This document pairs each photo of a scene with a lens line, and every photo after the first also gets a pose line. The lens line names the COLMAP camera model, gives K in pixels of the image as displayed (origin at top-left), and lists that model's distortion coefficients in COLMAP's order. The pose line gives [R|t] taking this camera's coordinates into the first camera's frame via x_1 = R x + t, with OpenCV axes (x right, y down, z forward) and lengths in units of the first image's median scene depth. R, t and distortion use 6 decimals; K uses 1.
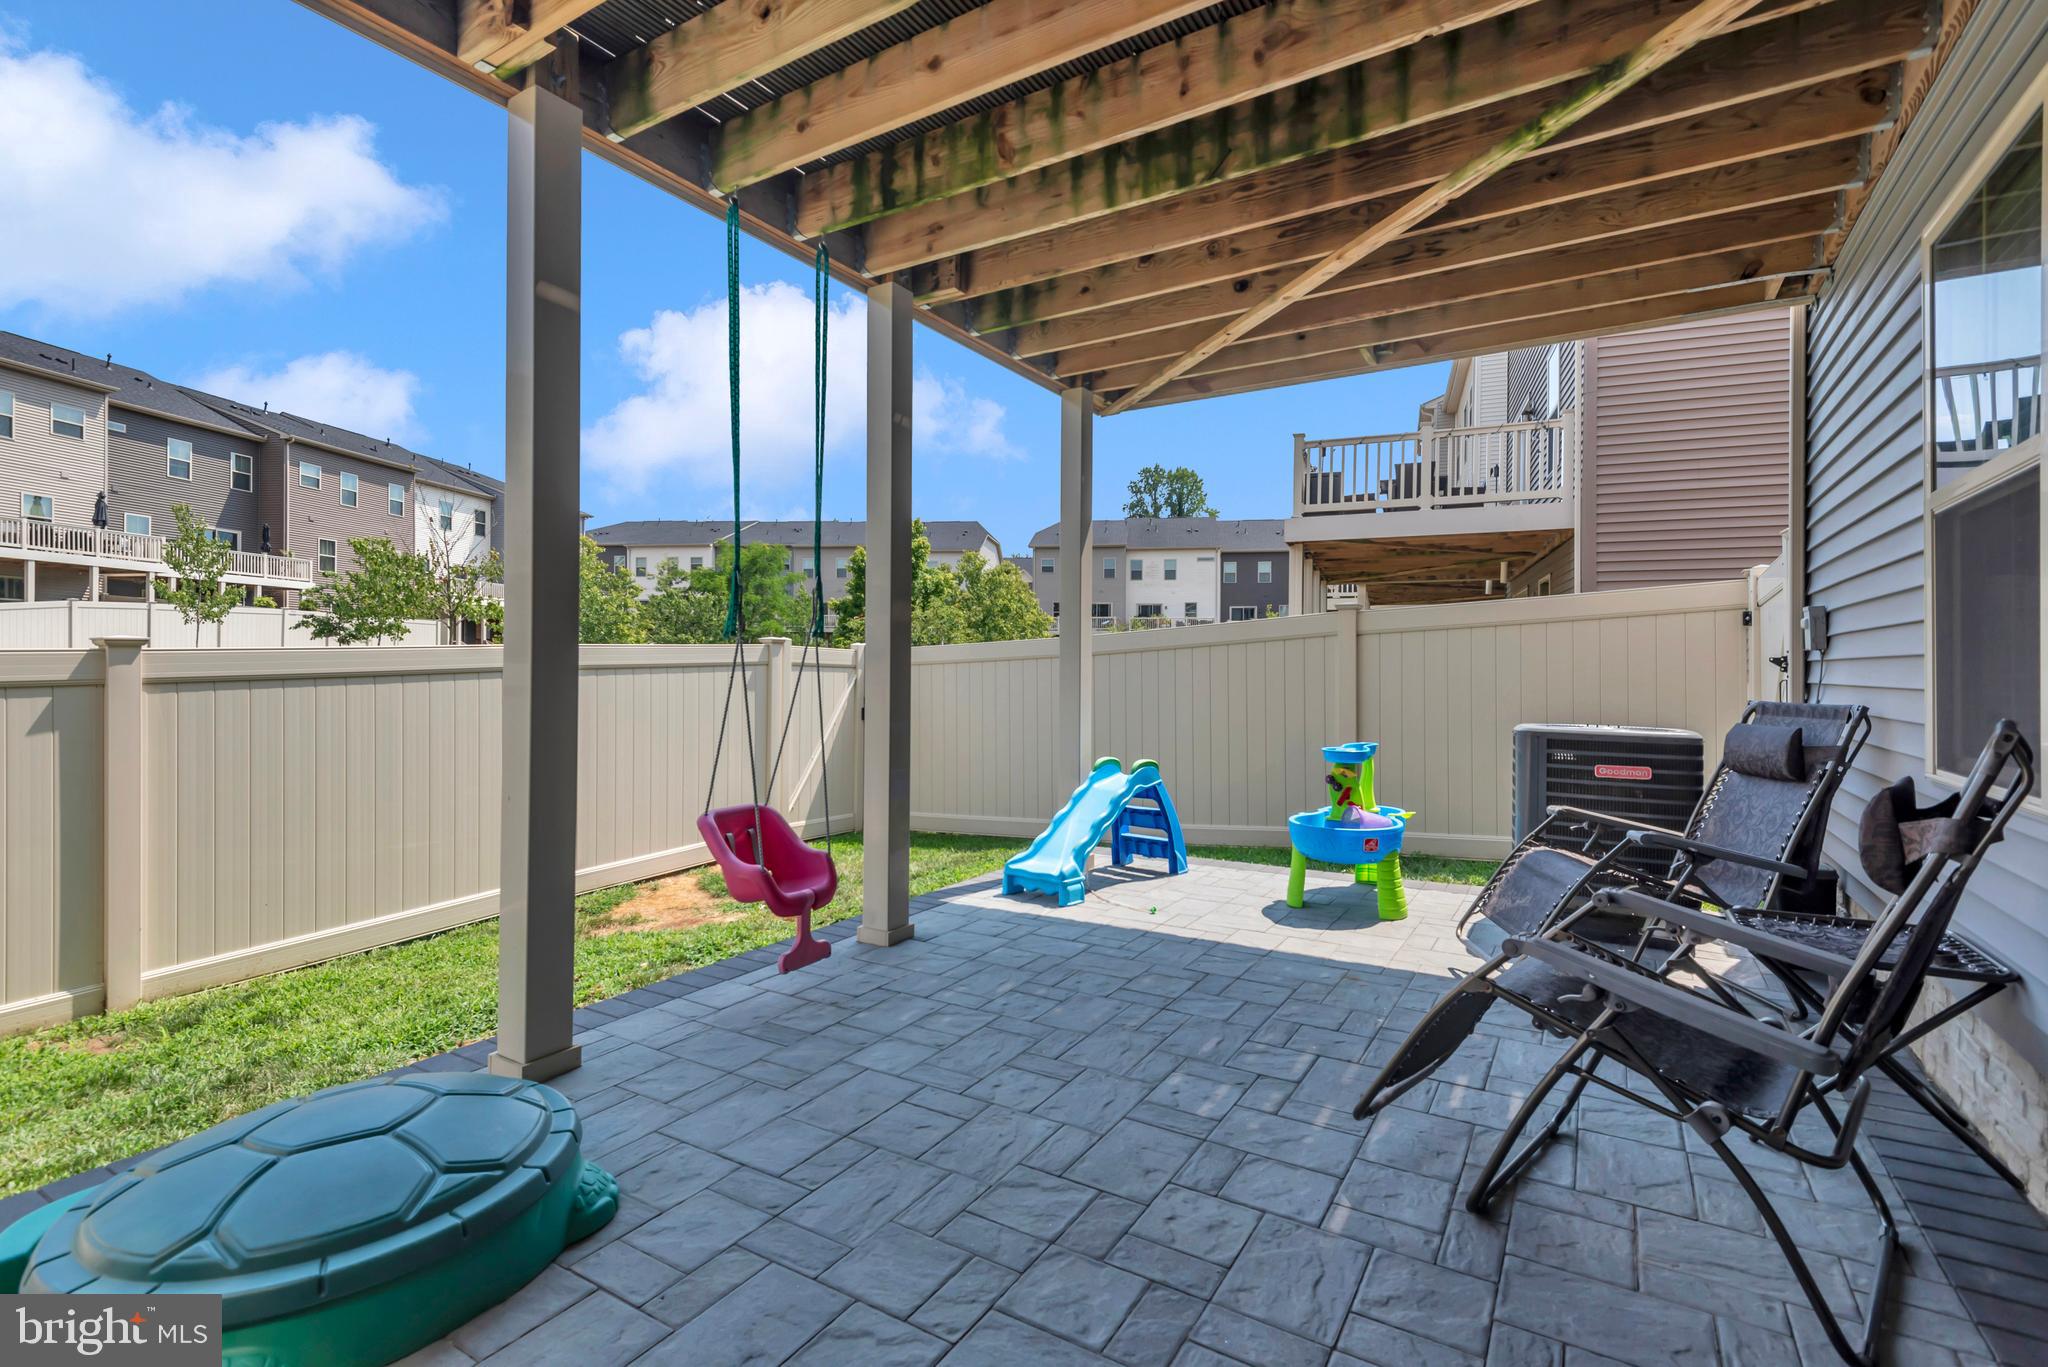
lens RADIAL K [[943.5, 0, 1043.7], [0, 943.5, 656.8], [0, 0, 1]] dist [-0.015107, 0.000521]
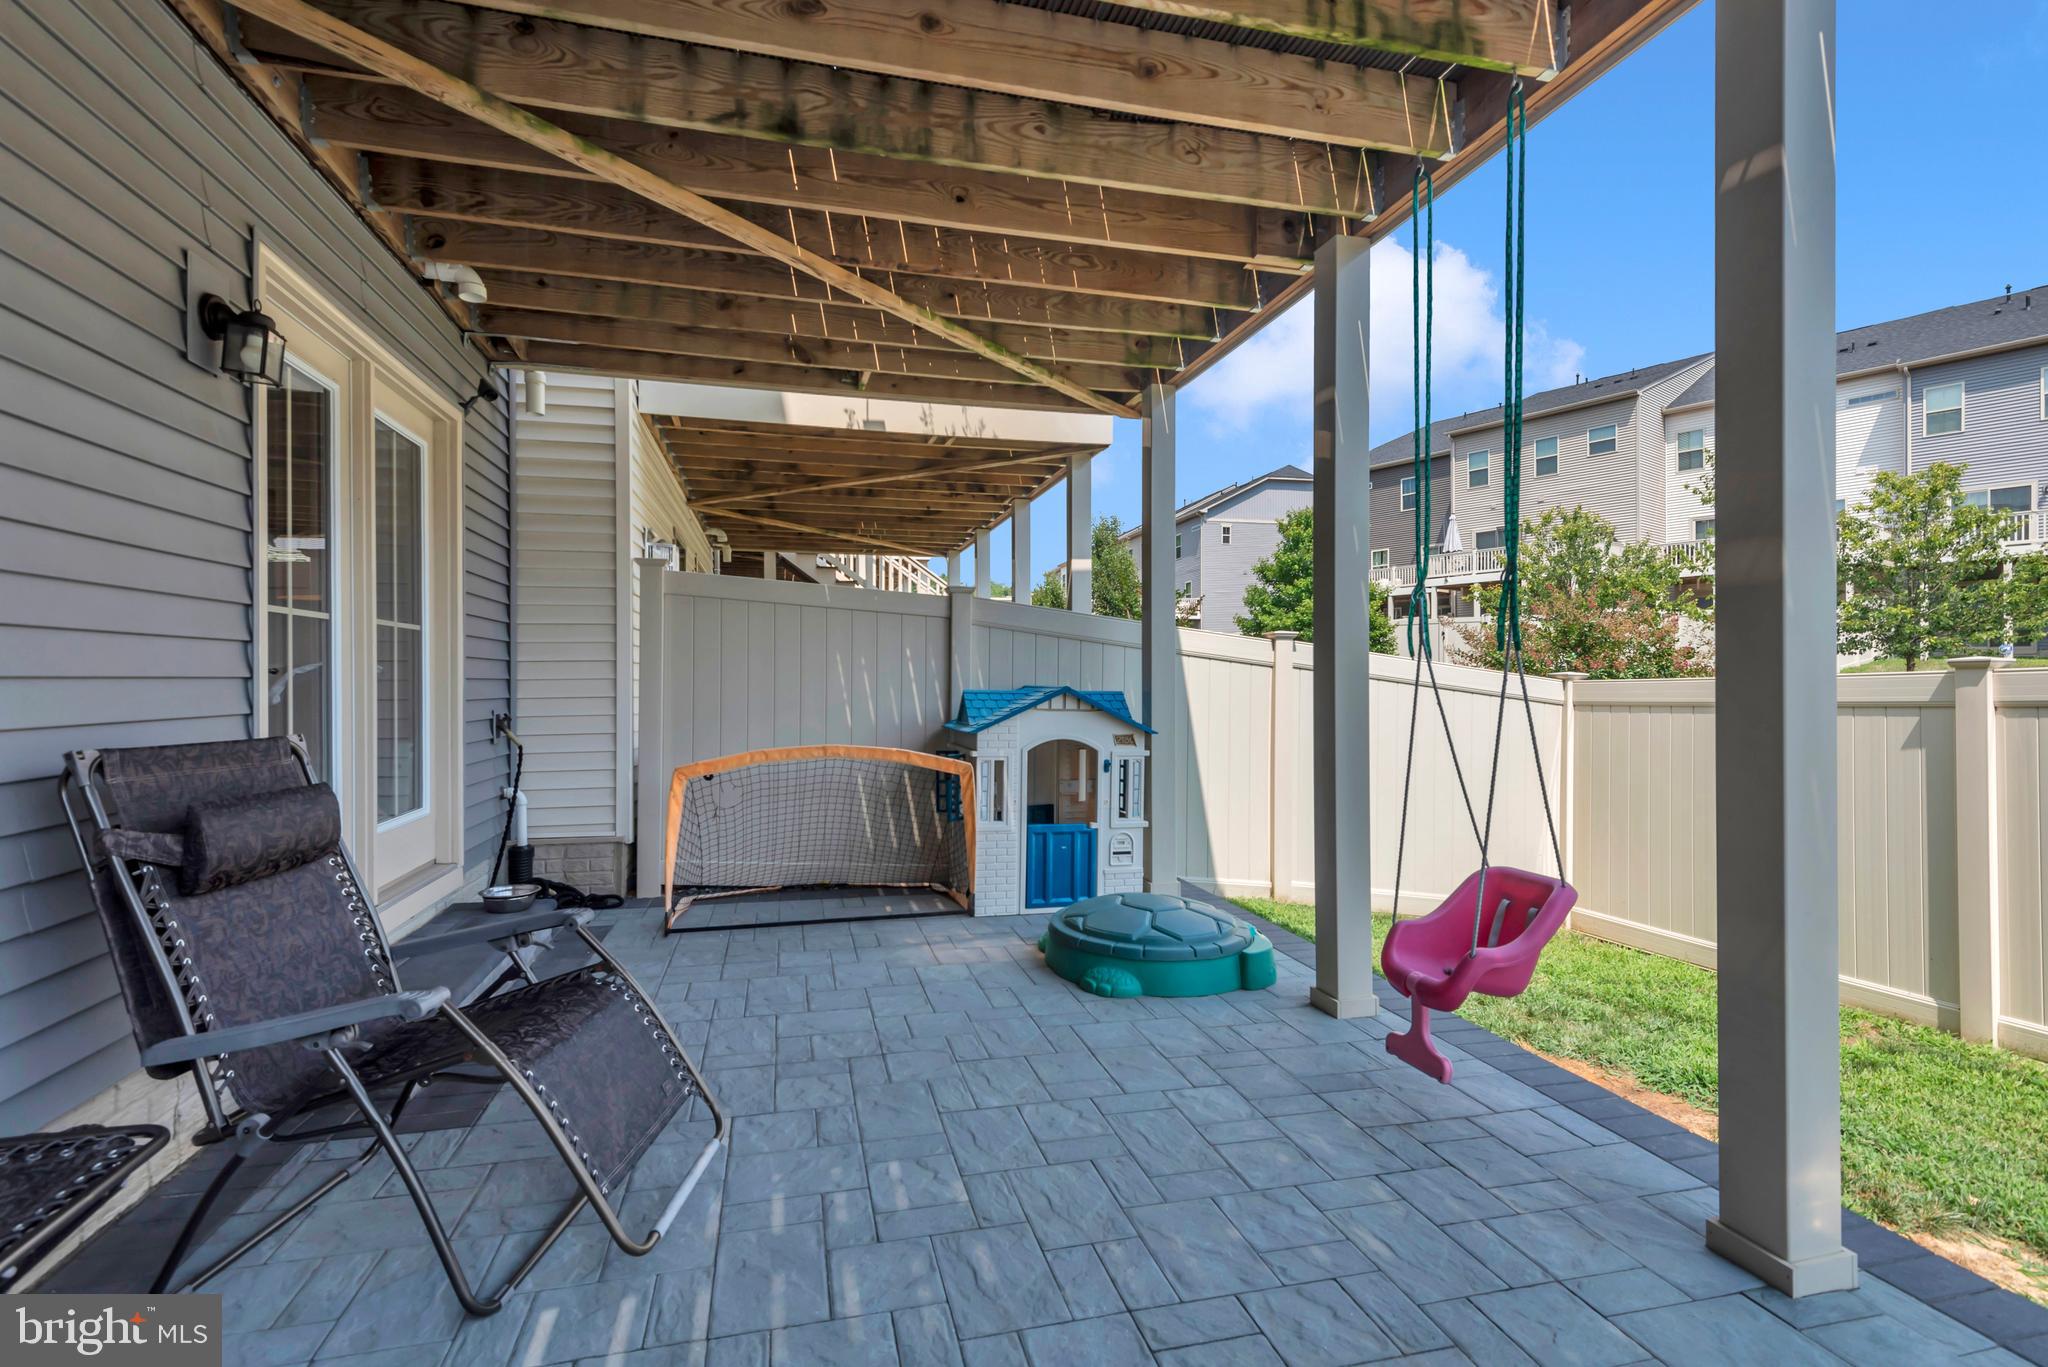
lens RADIAL K [[950.5, 0, 1020.1], [0, 950.5, 667.4], [0, 0, 1]] dist [0.017196, -0.000923]
pose [[-0.703972, -0.000844, -0.710227, 0.540191], [0.006967, 0.999943, -0.008094, -0.012347], [0.710194, -0.010646, -0.703926, 1.251431]]
